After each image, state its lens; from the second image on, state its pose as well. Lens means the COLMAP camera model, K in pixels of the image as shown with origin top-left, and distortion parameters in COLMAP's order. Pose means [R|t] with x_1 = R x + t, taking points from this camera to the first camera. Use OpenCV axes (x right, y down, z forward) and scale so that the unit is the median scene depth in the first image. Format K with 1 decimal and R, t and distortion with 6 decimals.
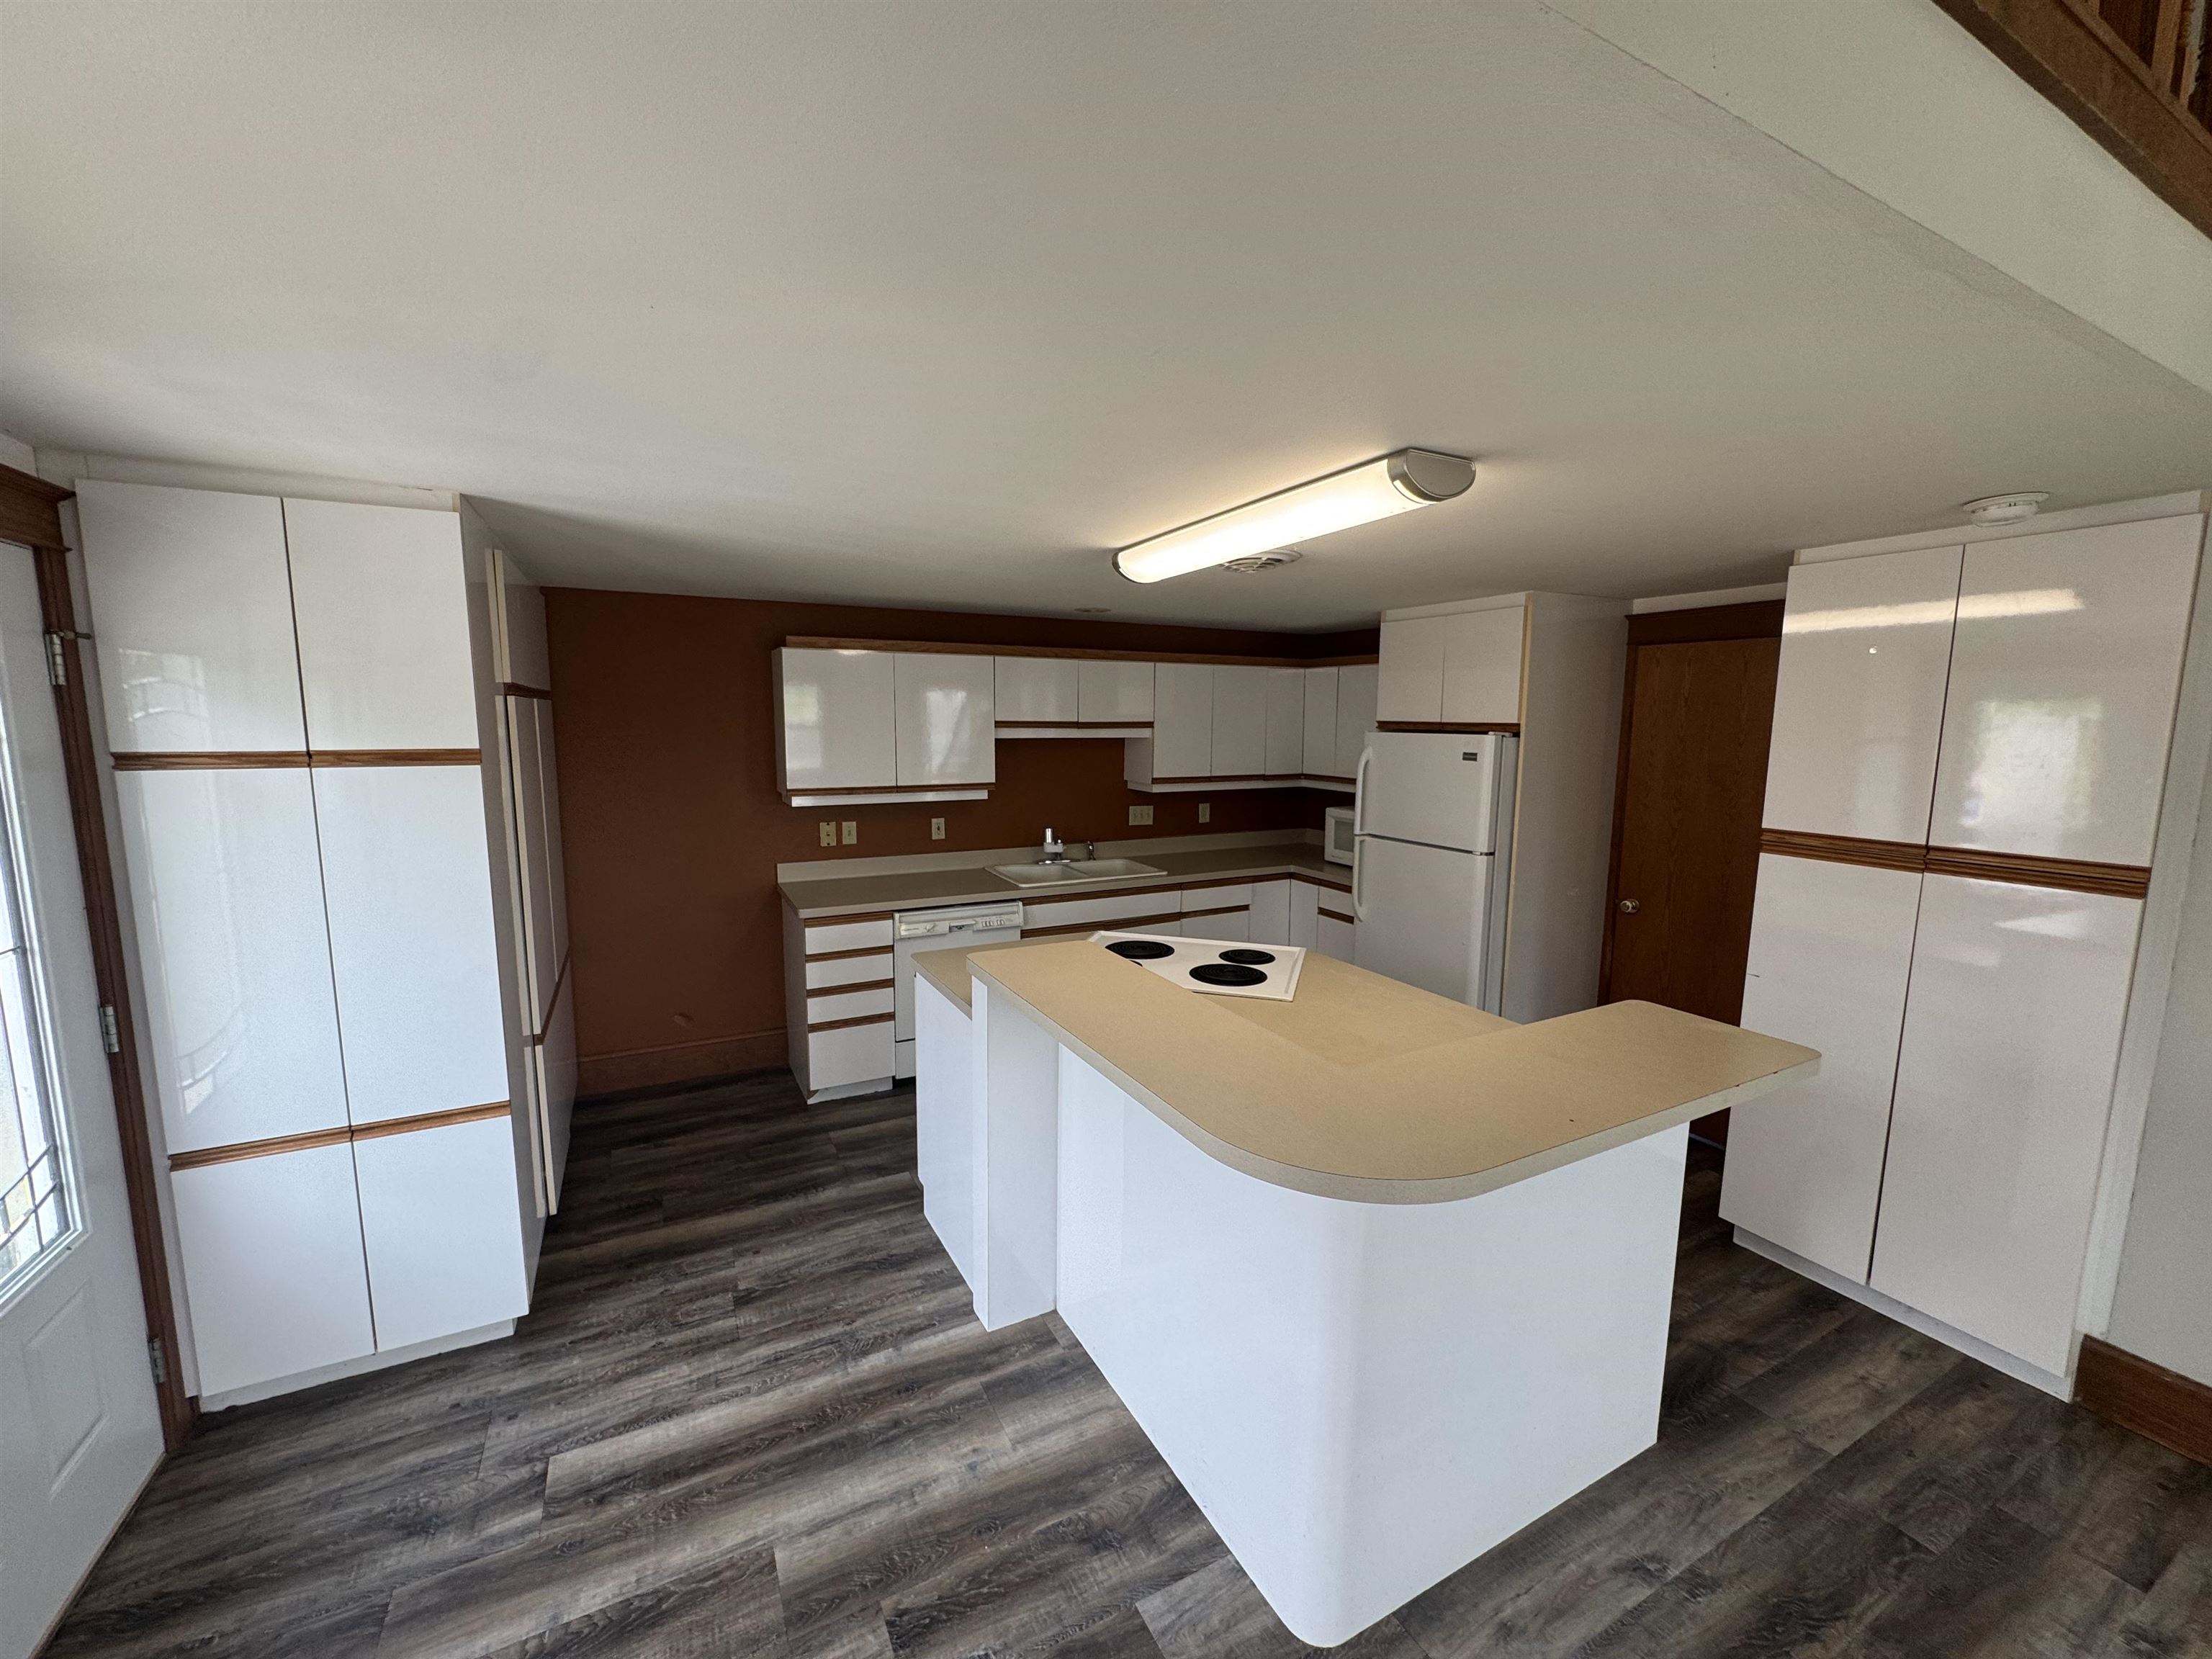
lens RADIAL K [[879.2, 0, 1101.4], [0, 879.2, 829.4], [0, 0, 1]] dist [-0.003427, 0.000295]
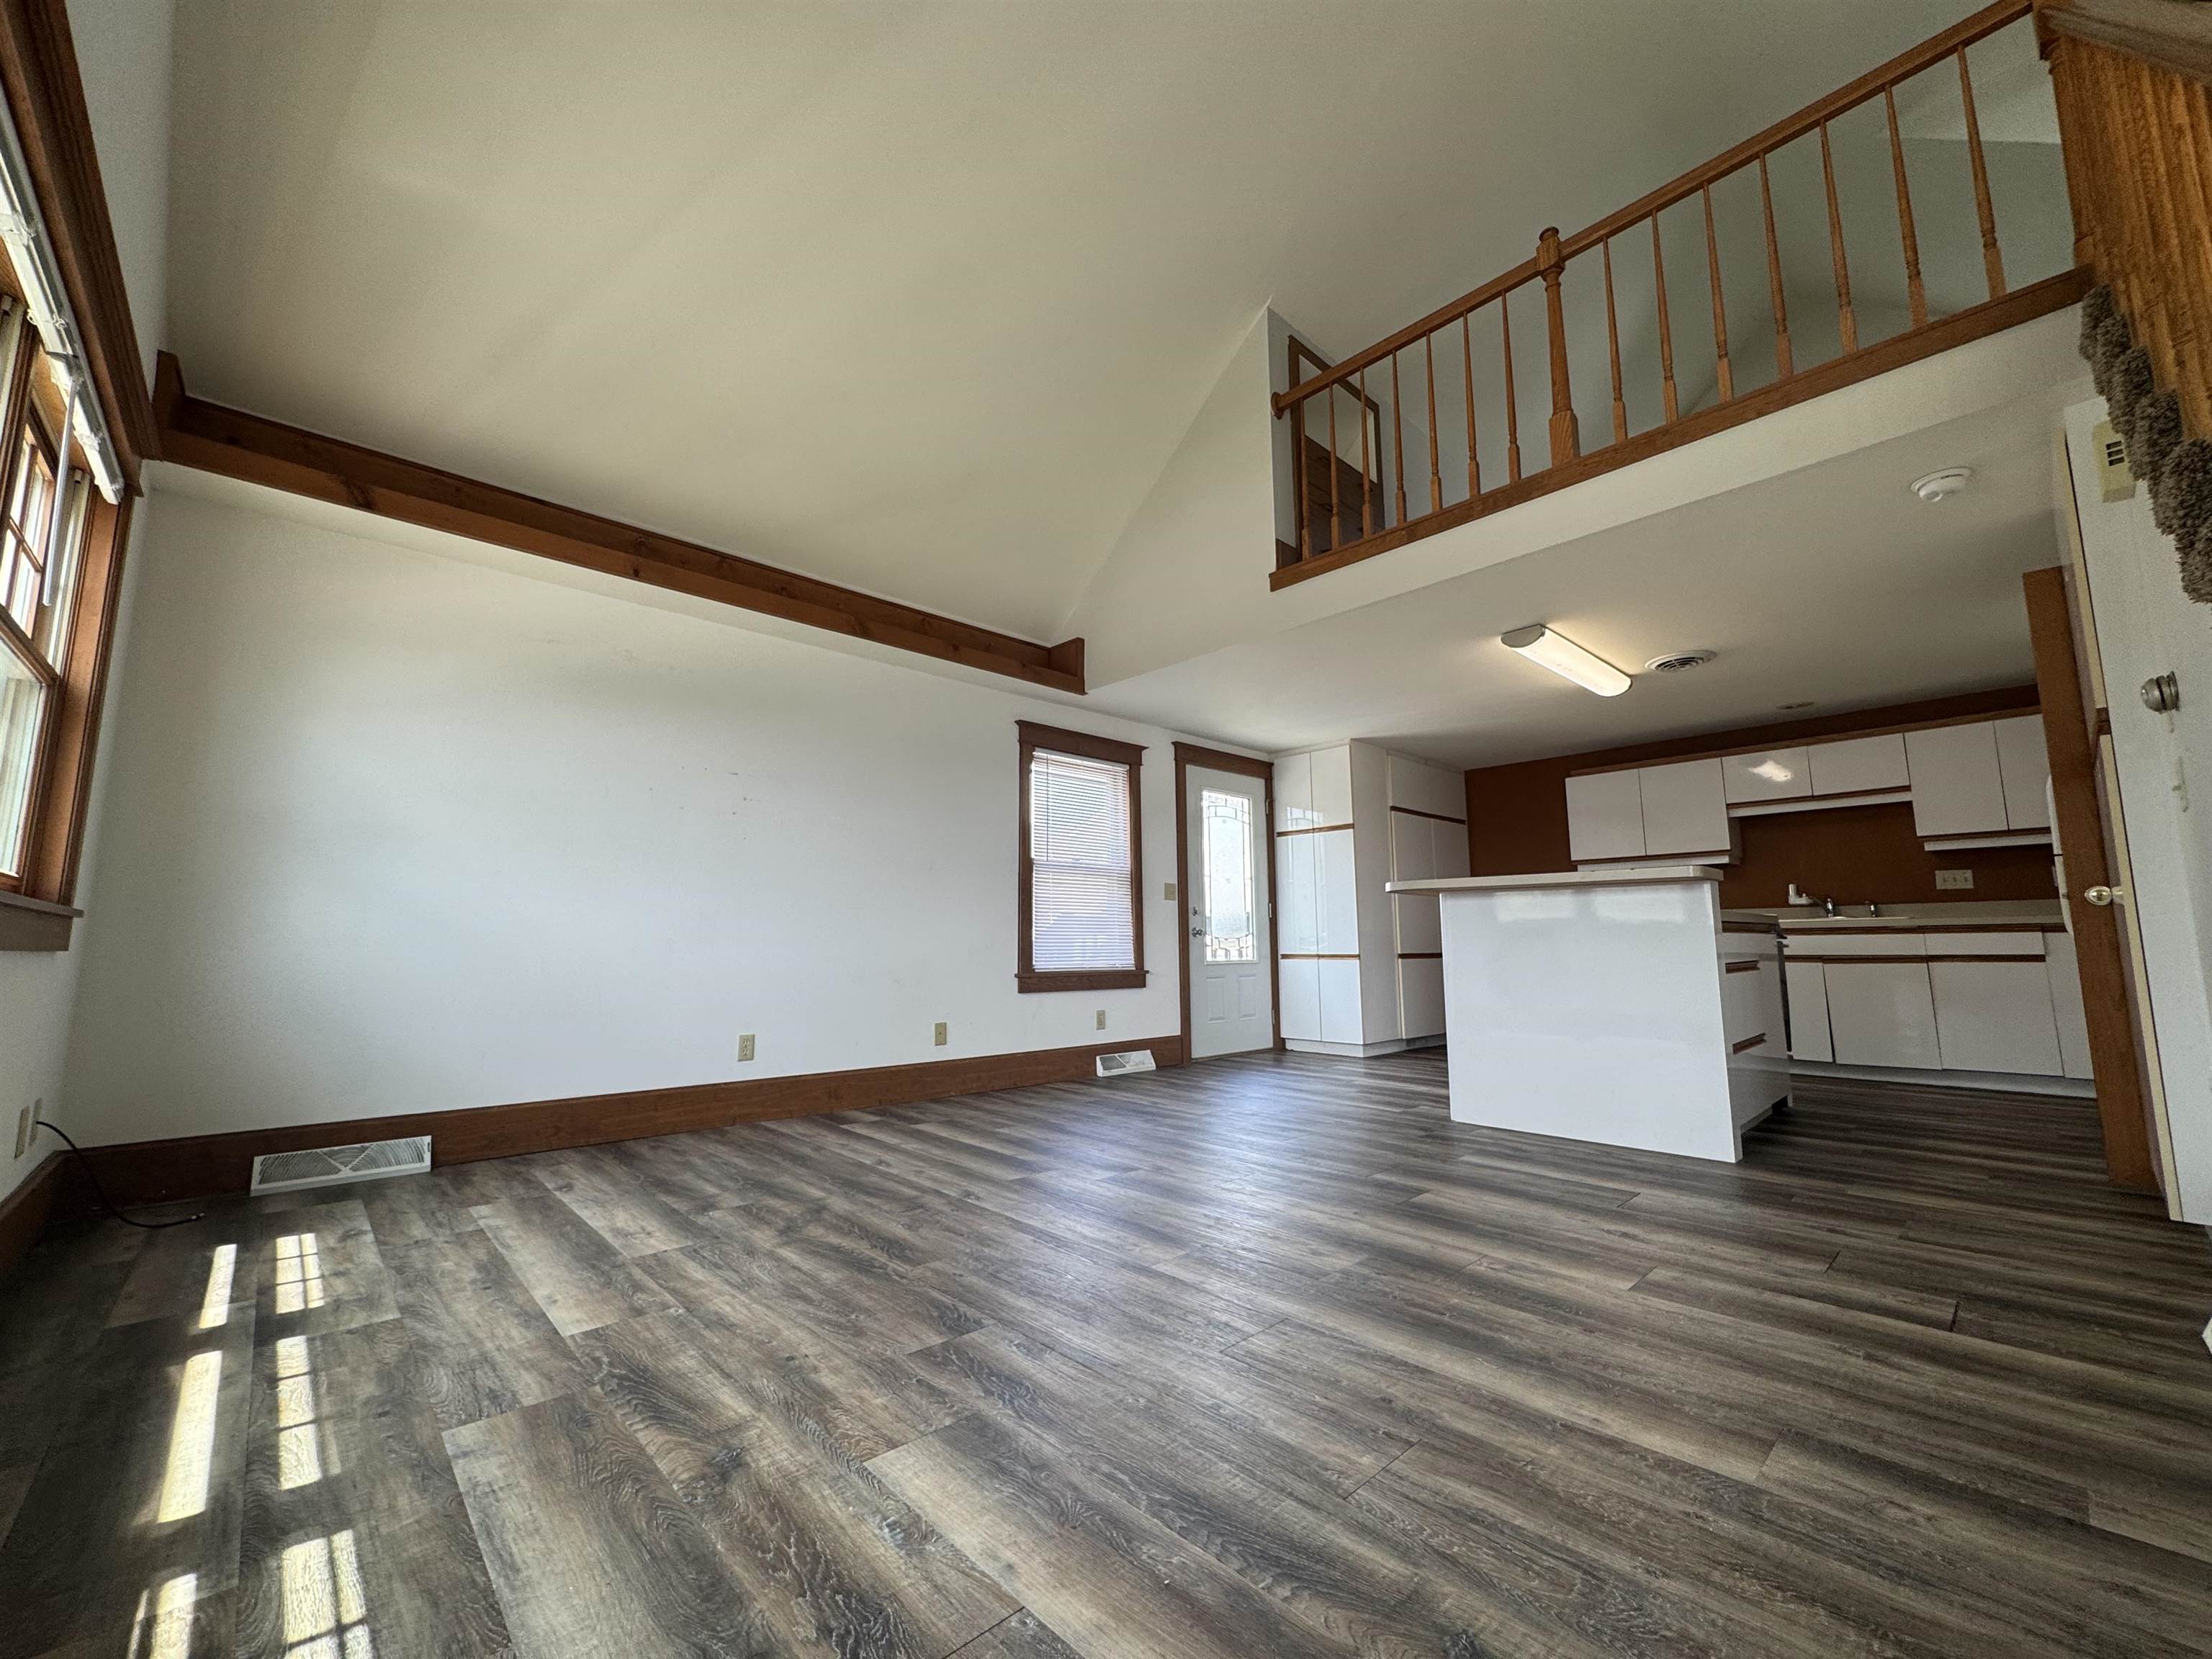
lens RADIAL K [[879.2, 0, 1105.0], [0, 879.2, 830.3], [0, 0, 1]] dist [-0.003427, 0.000295]
pose [[0.268422, -0.133994, -0.953937, 1.034069], [-0.116189, 0.978545, -0.170144, 0.294216], [0.956269, 0.156508, 0.247095, -0.270182]]
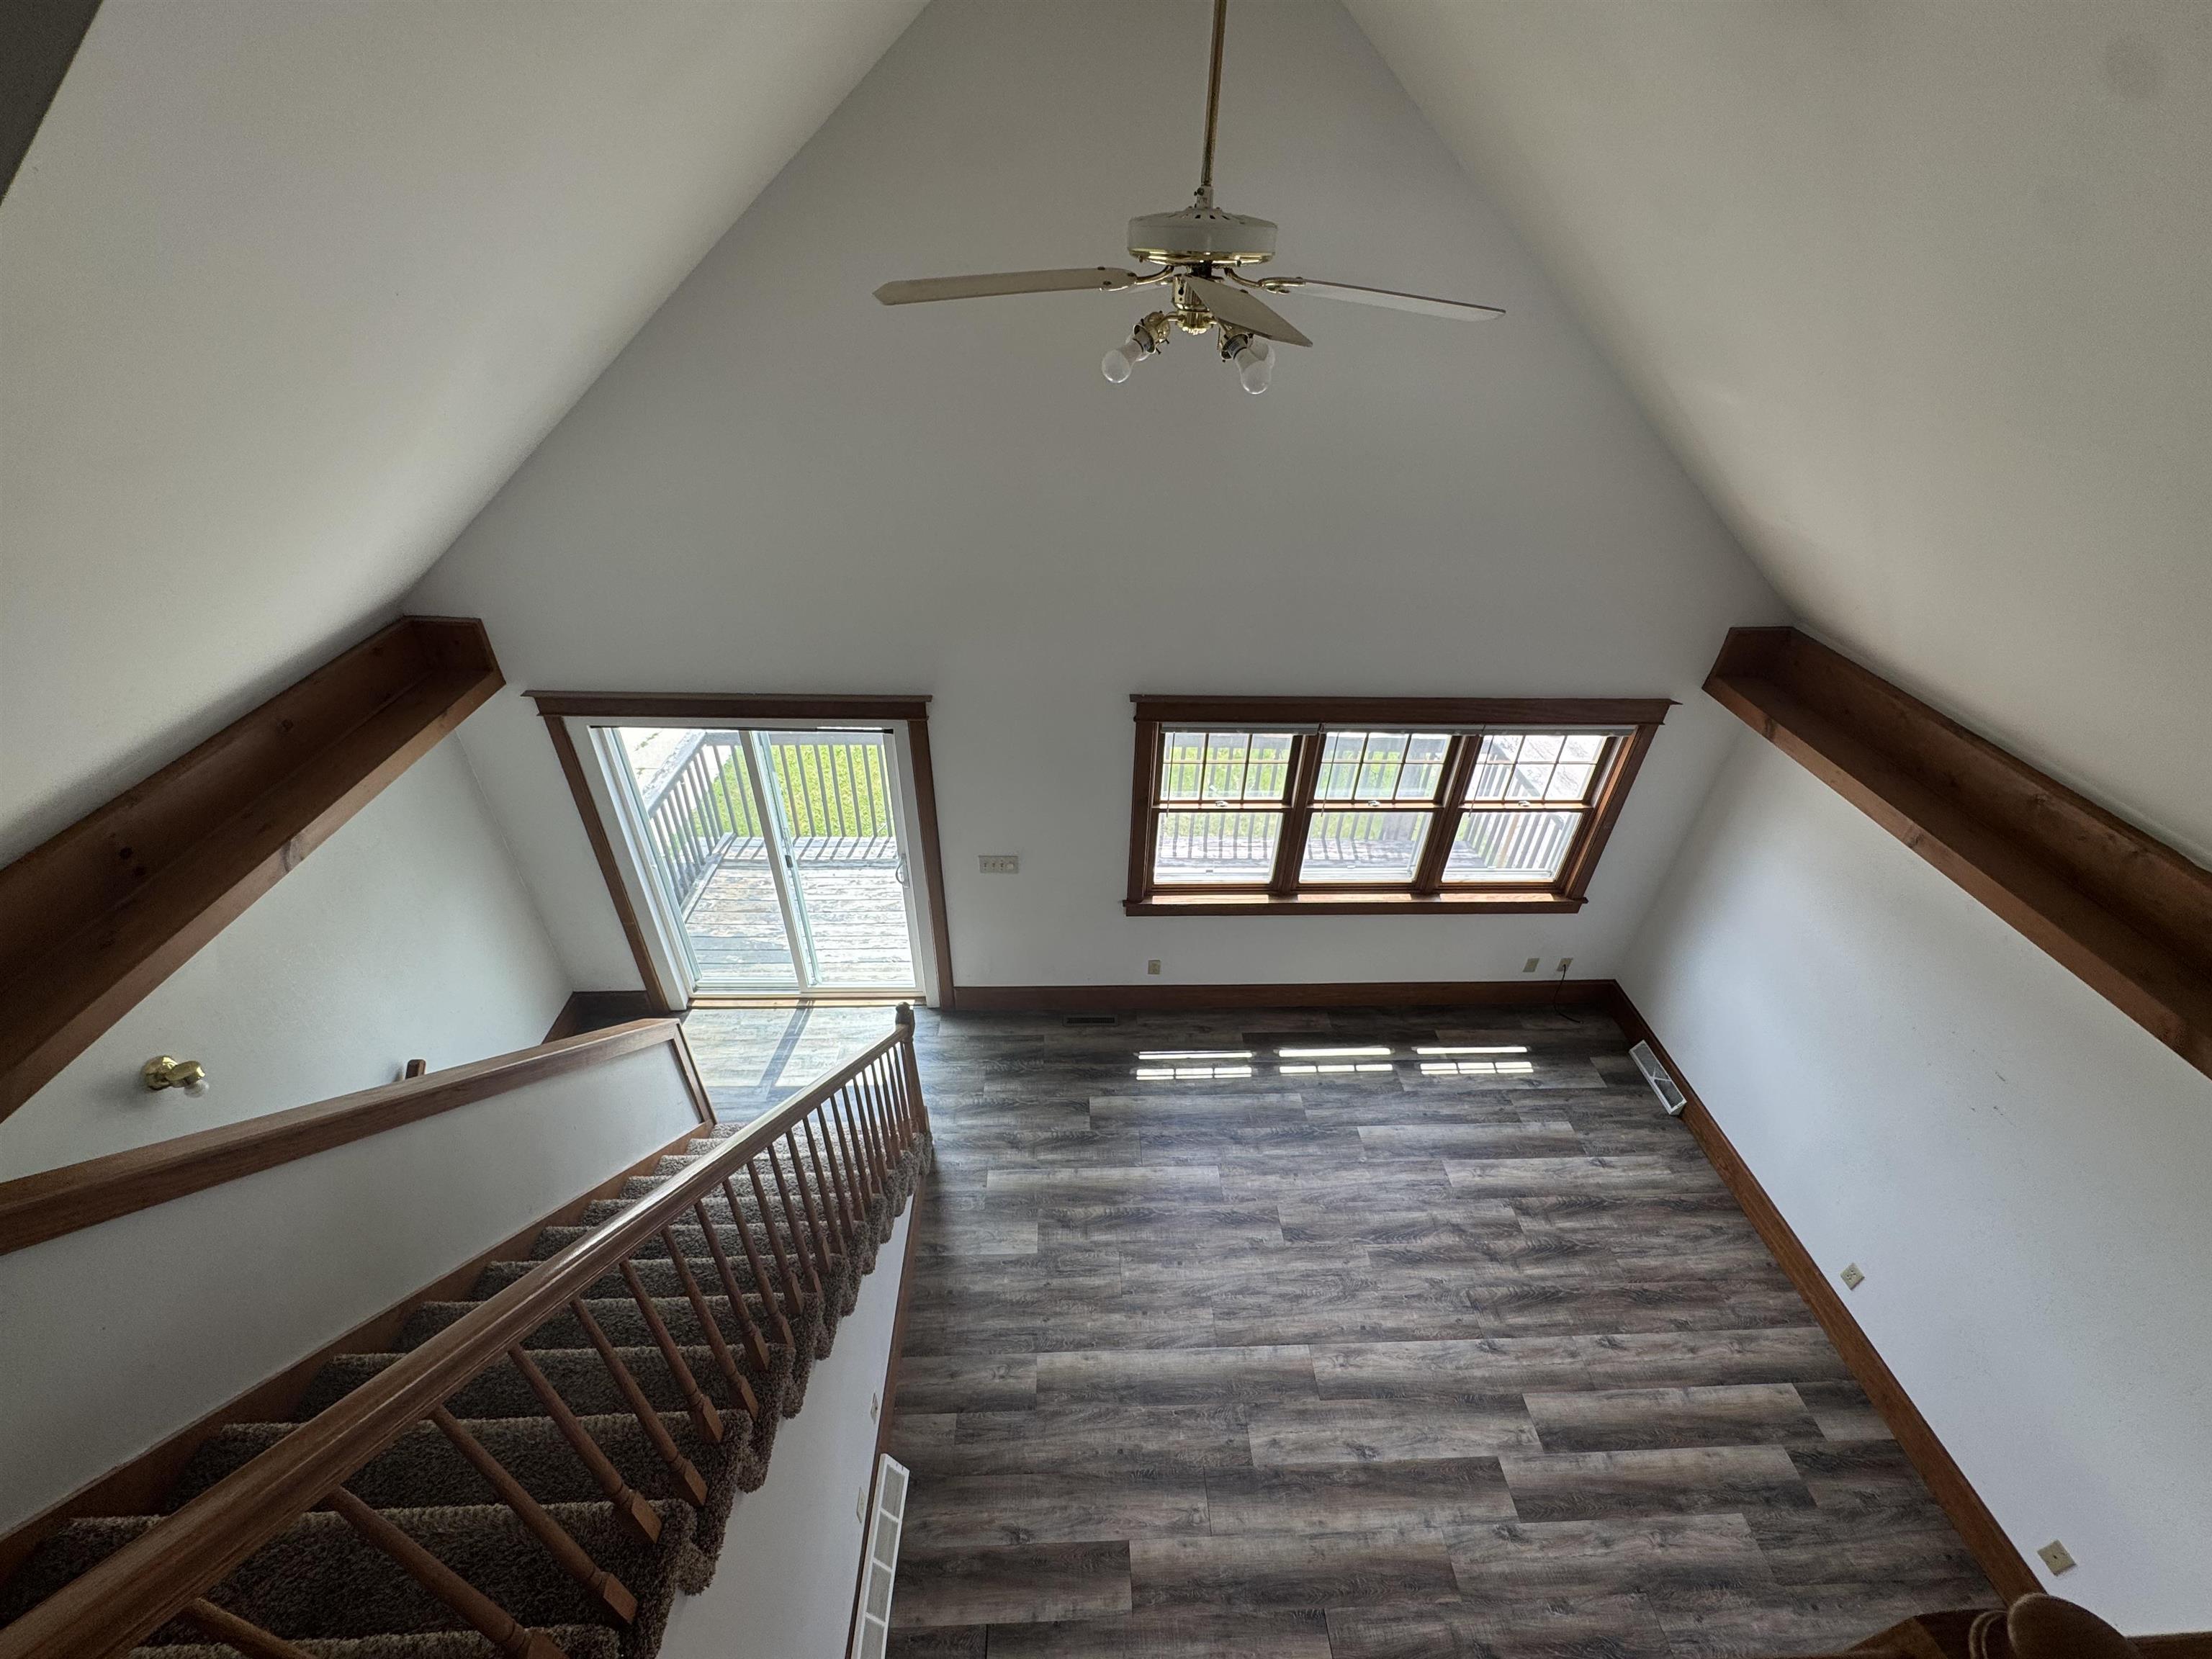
lens RADIAL K [[879.2, 0, 1104.5], [0, 879.2, 830.4], [0, 0, 1]] dist [-0.003427, 0.000295]
pose [[-0.904751, -0.270473, 0.329044, 0.501602], [0.022521, 0.741054, 0.671068, -0.691053], [-0.425345, 0.614560, -0.664378, 0.363983]]
